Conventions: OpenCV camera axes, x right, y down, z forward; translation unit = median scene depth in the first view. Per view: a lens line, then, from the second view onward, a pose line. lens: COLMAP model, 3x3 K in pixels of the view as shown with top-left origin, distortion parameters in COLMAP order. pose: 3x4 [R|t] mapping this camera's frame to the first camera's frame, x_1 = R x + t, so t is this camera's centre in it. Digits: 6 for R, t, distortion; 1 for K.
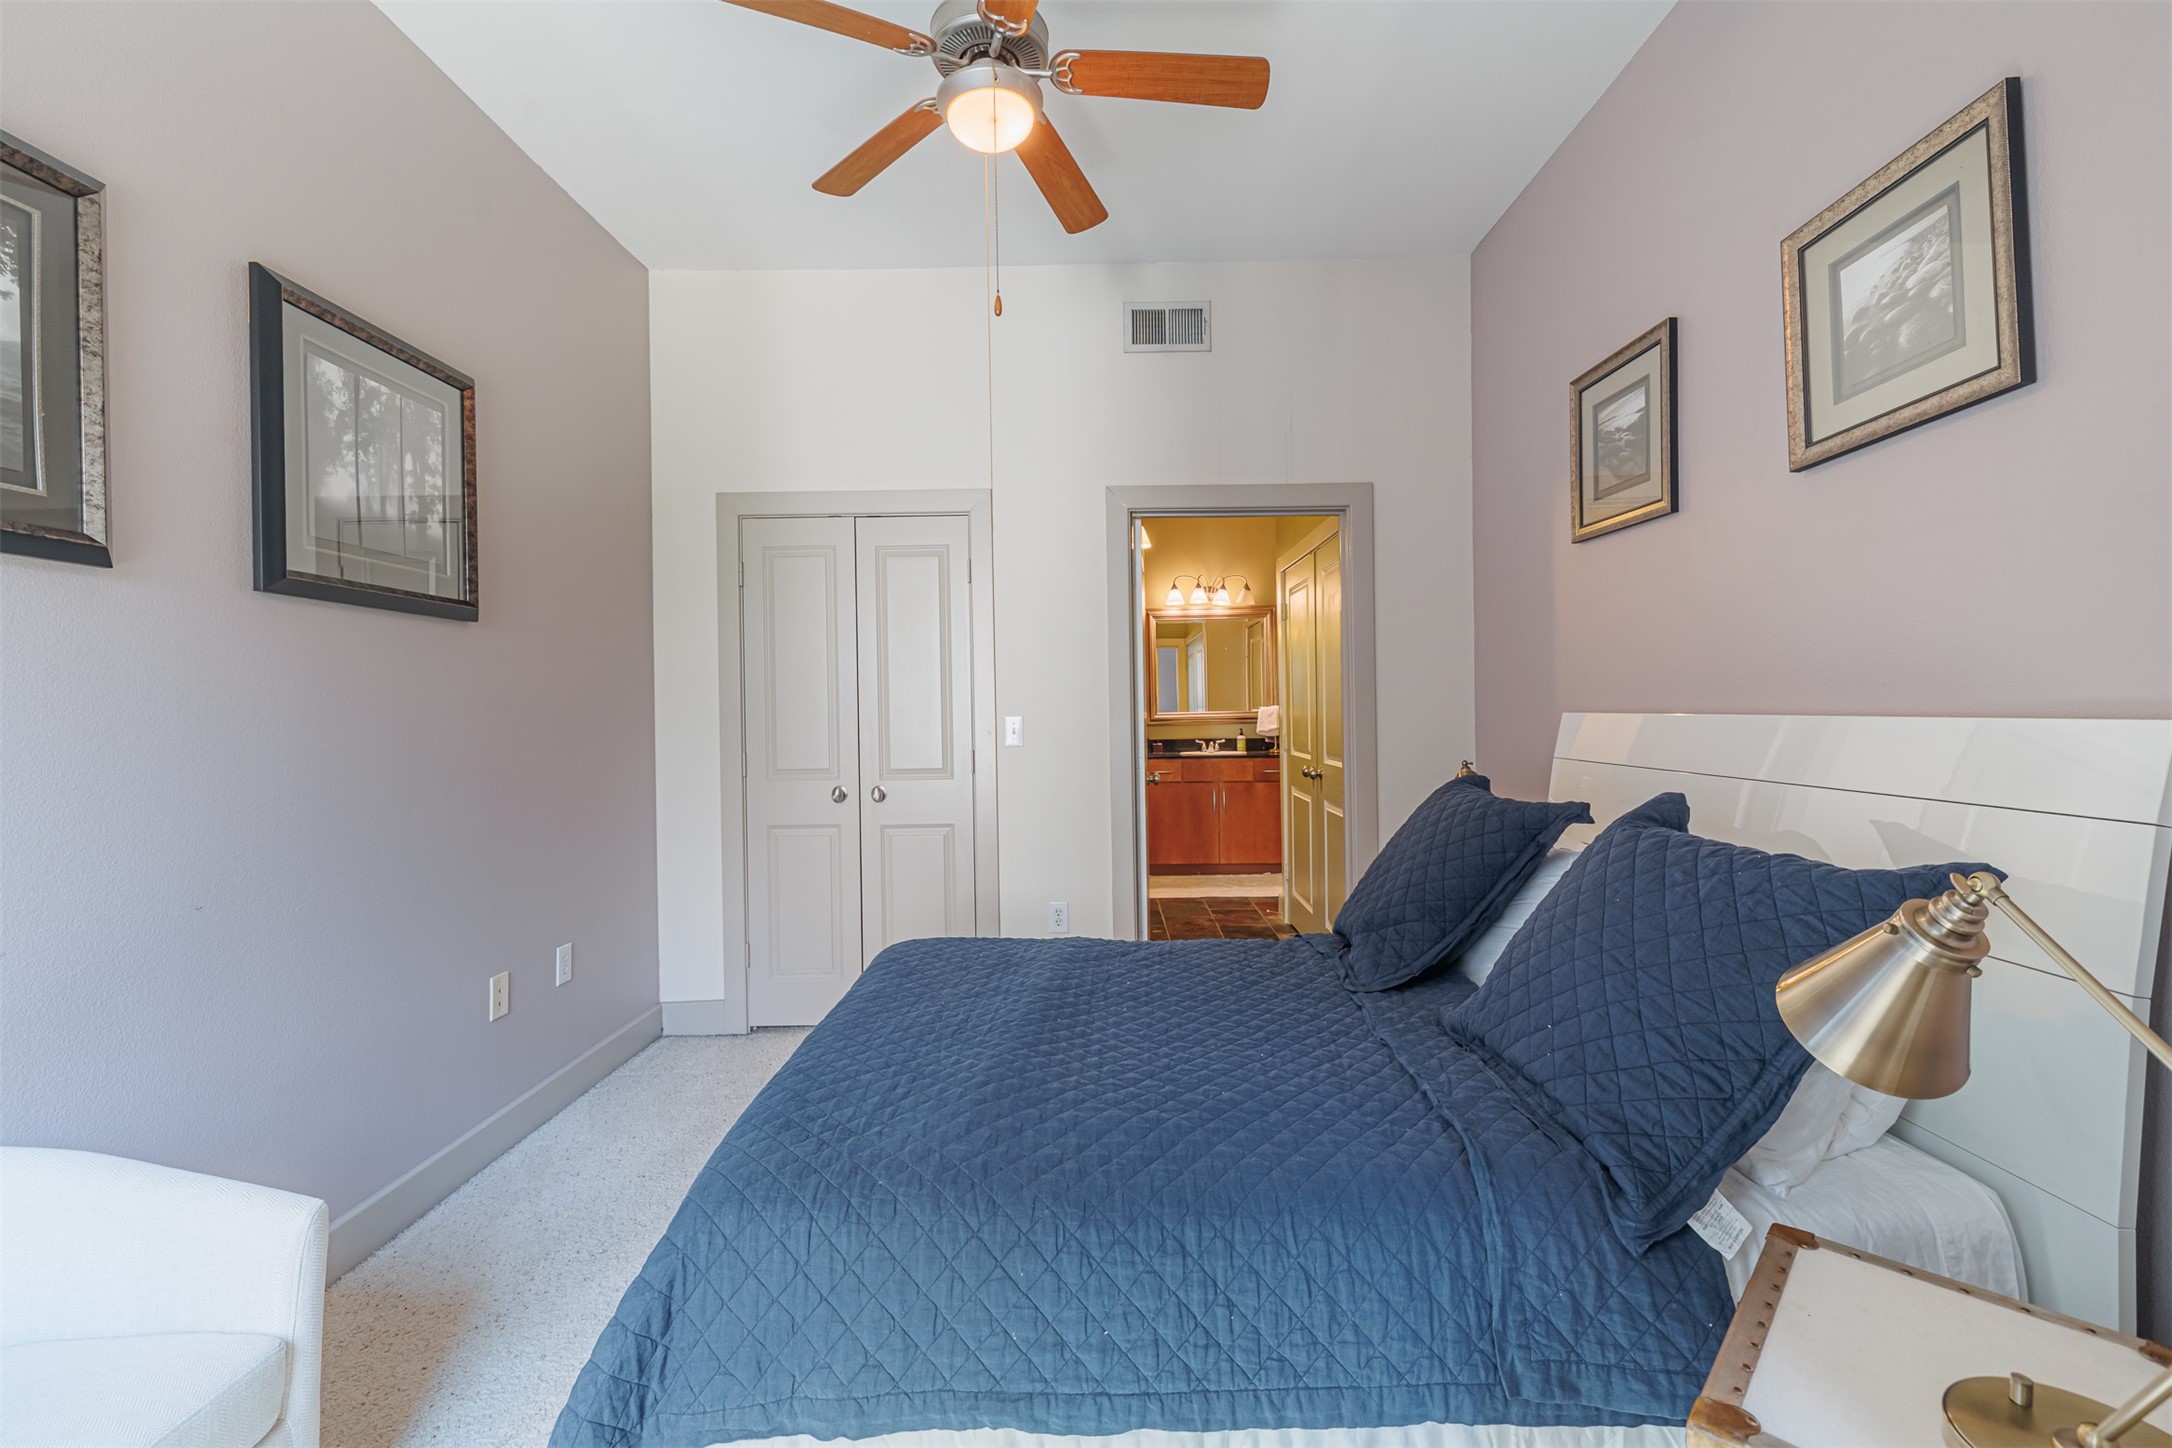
lens RADIAL K [[919.5, 0, 1088.0], [0, 919.5, 716.5], [0, 0, 1]] dist [0.008780, -0.001459]
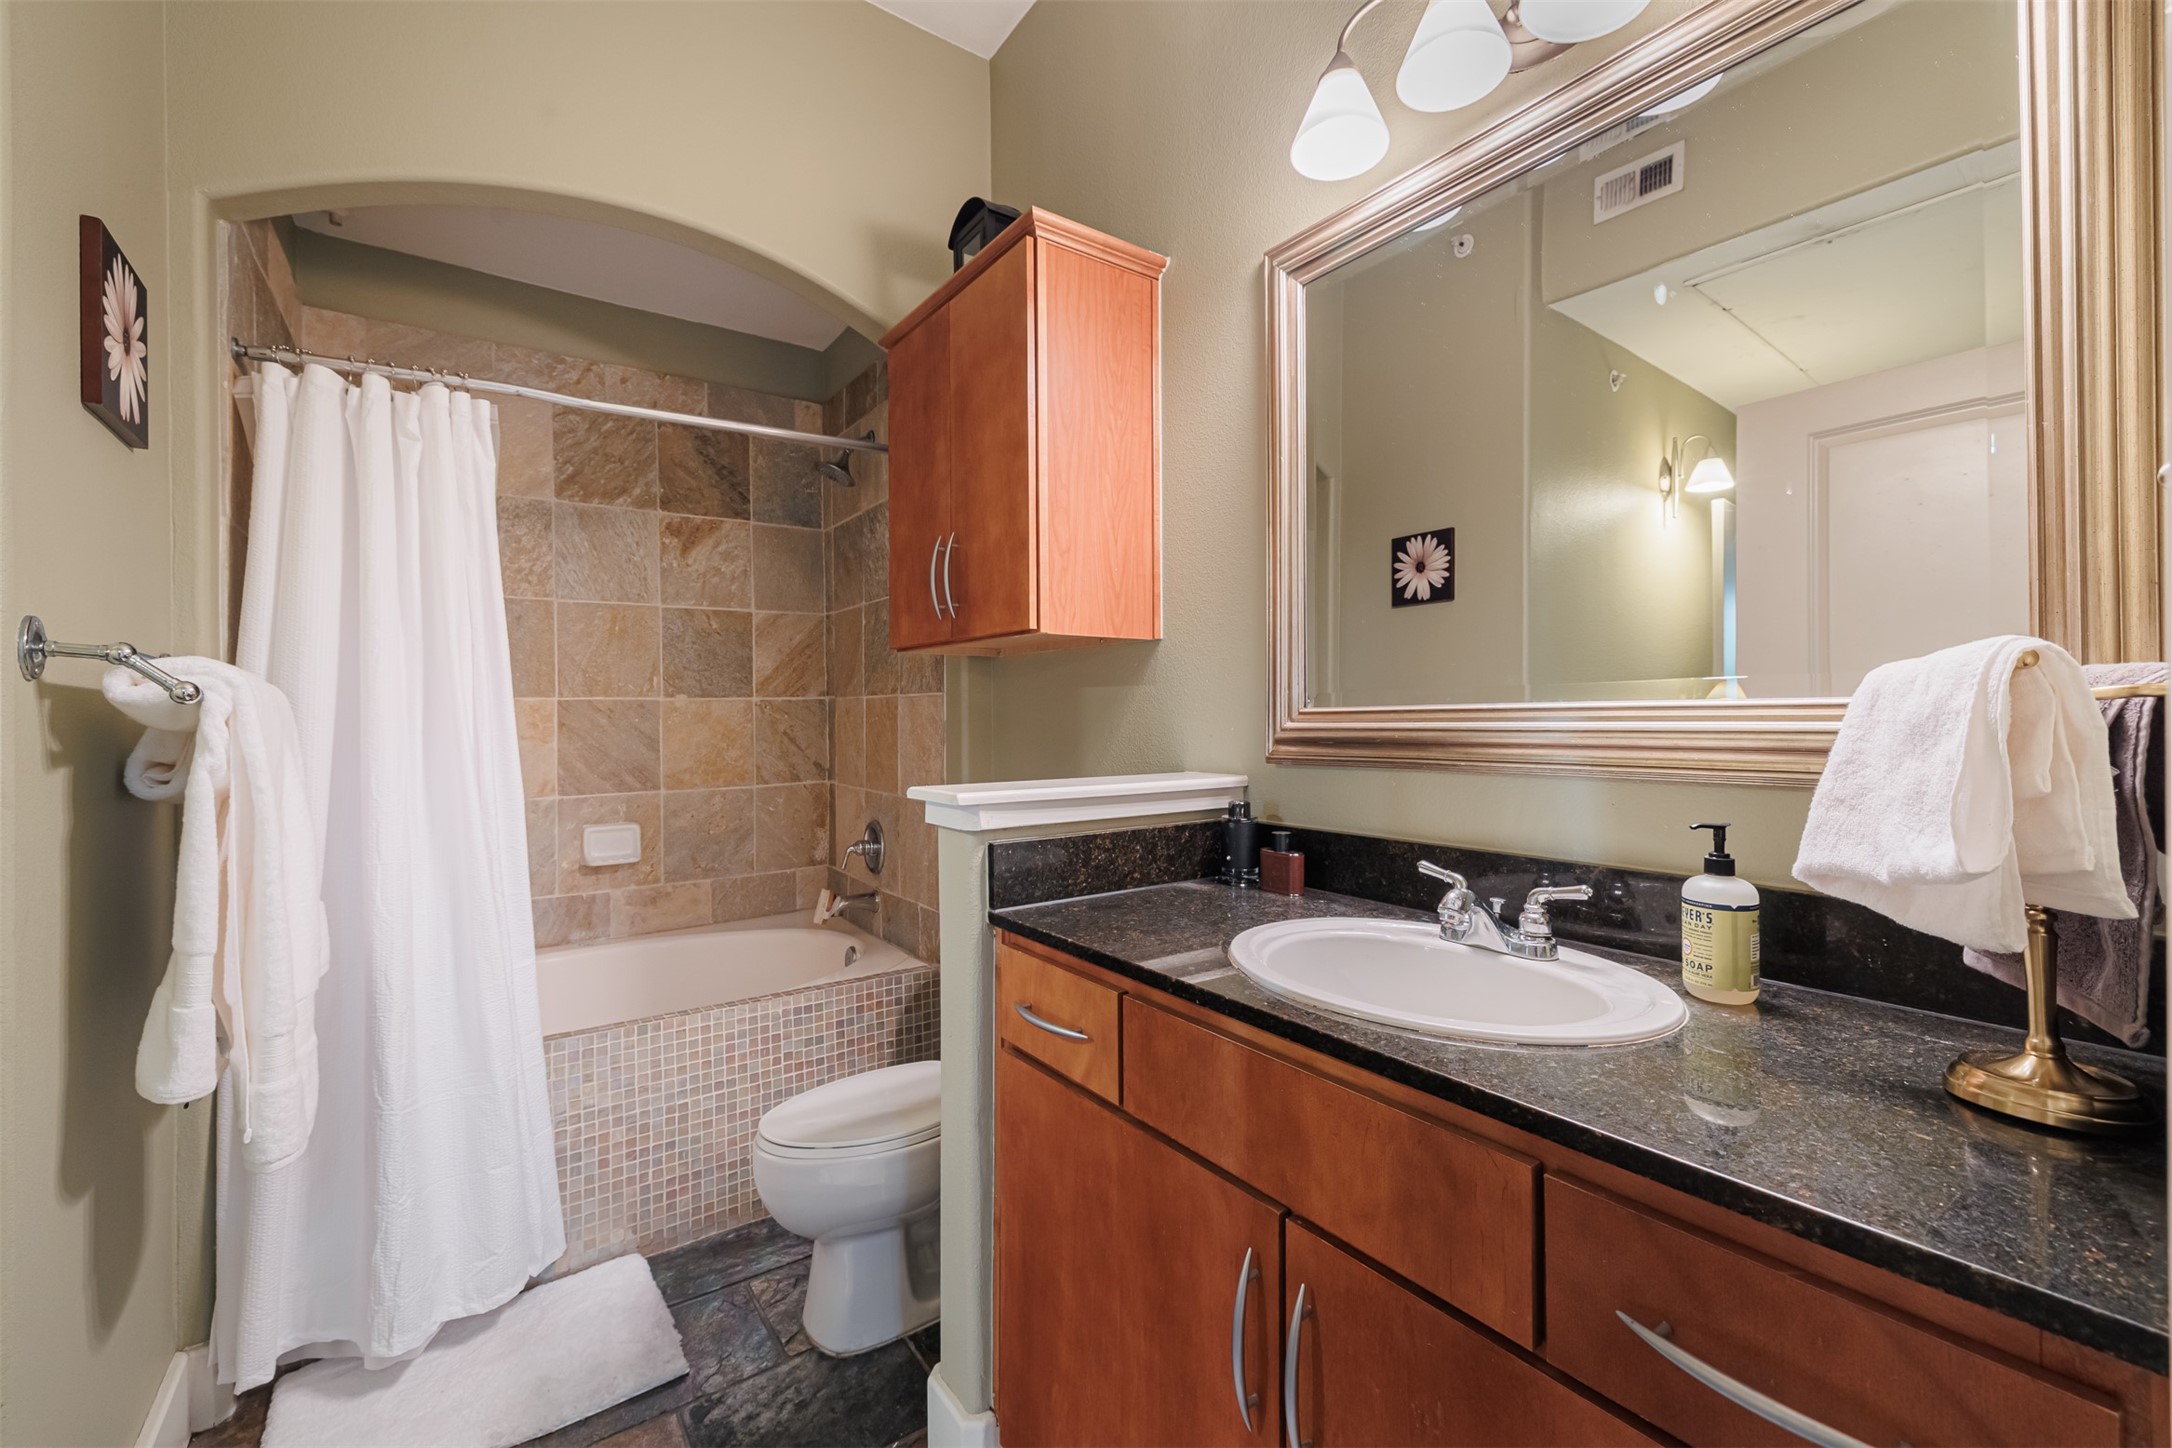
lens RADIAL K [[919.5, 0, 1088.5], [0, 919.5, 717.5], [0, 0, 1]] dist [0.008780, -0.001459]
pose [[0.591616, 0.006633, -0.806193, 0.304730], [-0.001648, 0.999974, 0.007019, -0.002017], [0.806218, -0.002824, 0.591611, 1.174412]]
